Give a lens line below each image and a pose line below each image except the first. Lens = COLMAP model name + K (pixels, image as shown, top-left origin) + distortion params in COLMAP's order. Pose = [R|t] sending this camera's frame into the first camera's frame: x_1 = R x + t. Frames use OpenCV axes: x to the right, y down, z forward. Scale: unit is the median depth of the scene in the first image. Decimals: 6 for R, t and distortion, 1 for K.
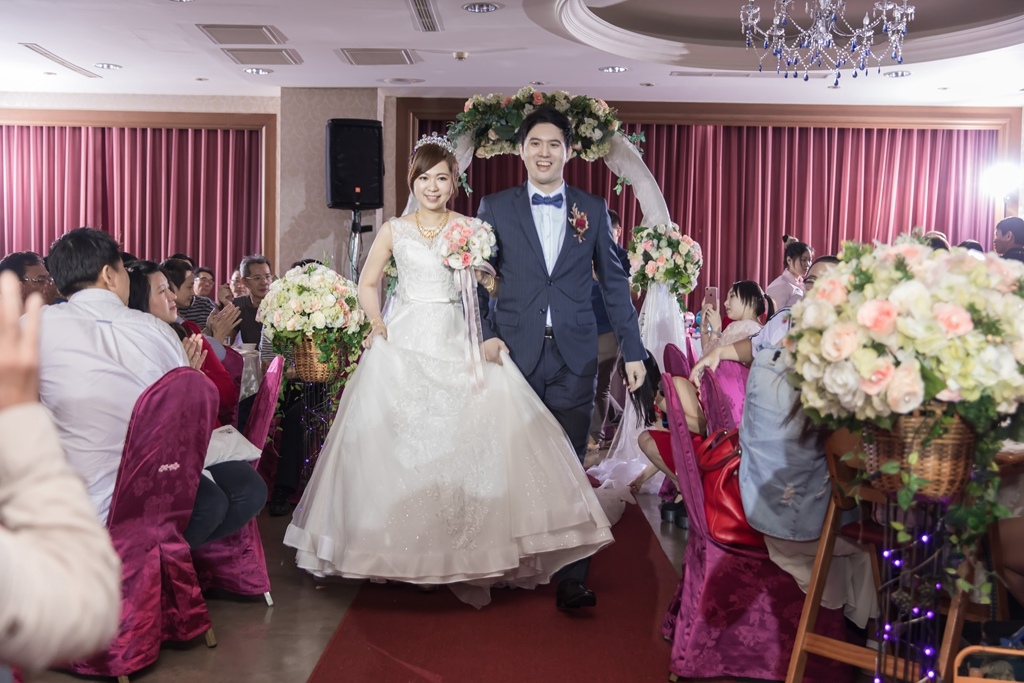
lens RADIAL K [[1099.4, 0, 512.0], [0, 1099.4, 341.5], [0, 0, 1]] dist [-0.010390, 0.007589]
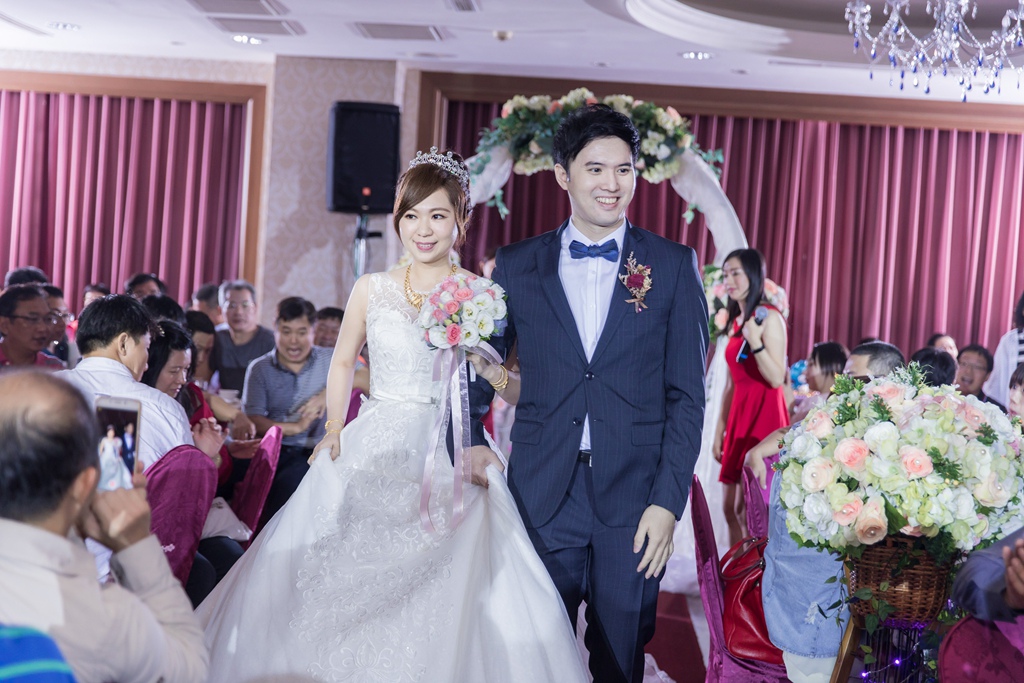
lens RADIAL K [[1589.9, 0, 512.0], [0, 1589.9, 341.5], [0, 0, 1]] dist [-0.002173, -0.068130]
pose [[0.998218, 0.045879, -0.038147, 0.016458], [-0.046242, 0.998892, -0.008706, -0.031725], [0.037705, 0.010454, 0.999234, -0.175808]]
